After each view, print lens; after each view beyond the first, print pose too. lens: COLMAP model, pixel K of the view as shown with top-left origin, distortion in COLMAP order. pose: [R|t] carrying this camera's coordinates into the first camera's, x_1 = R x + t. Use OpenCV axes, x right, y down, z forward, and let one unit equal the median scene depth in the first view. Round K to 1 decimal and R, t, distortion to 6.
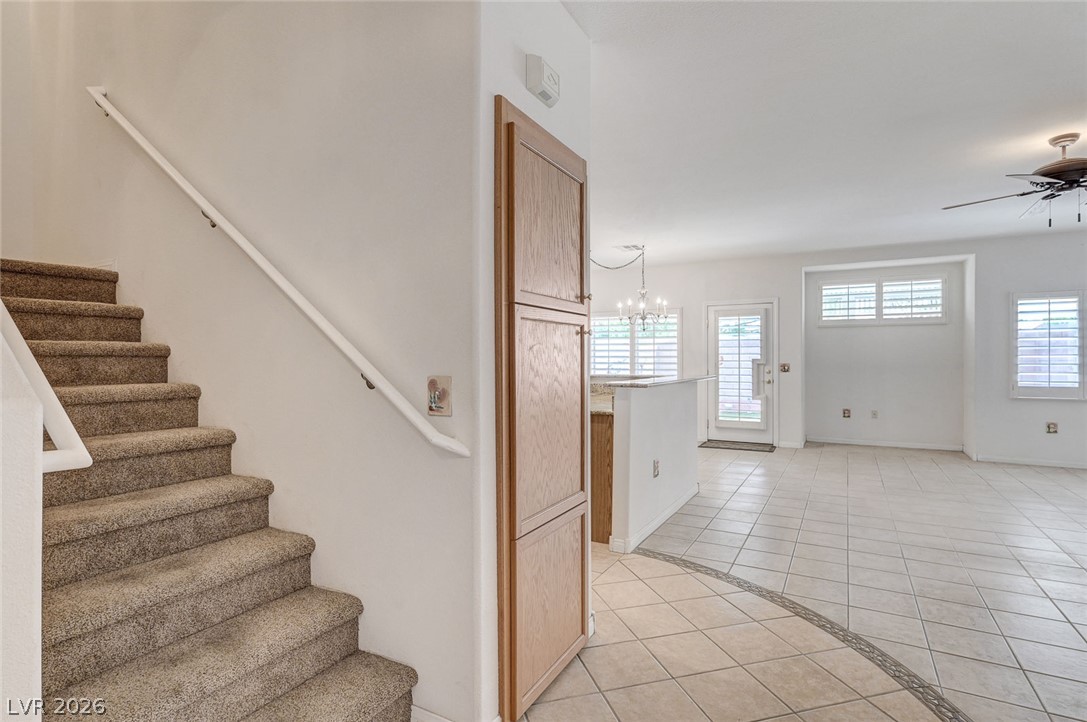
lens RADIAL K [[544.4, 0, 543.2], [0, 544.4, 358.6], [0, 0, 1]] dist [-0.000171, -0.000634]
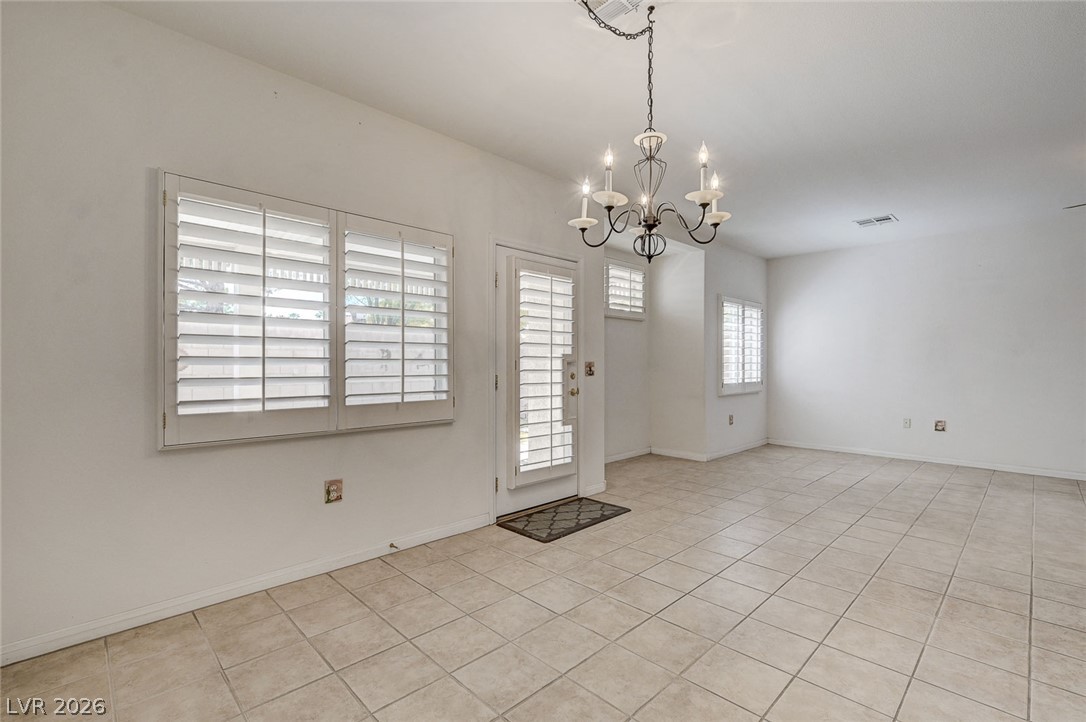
lens RADIAL K [[482.3, 0, 538.9], [0, 482.3, 364.1], [0, 0, 1]] dist [-0.000647, -0.000193]
pose [[0.284317, 0.001355, 0.958729, -0.107451], [-0.003326, 0.999994, -0.000427, 0.011766], [-0.958725, -0.003067, 0.284320, 0.894919]]
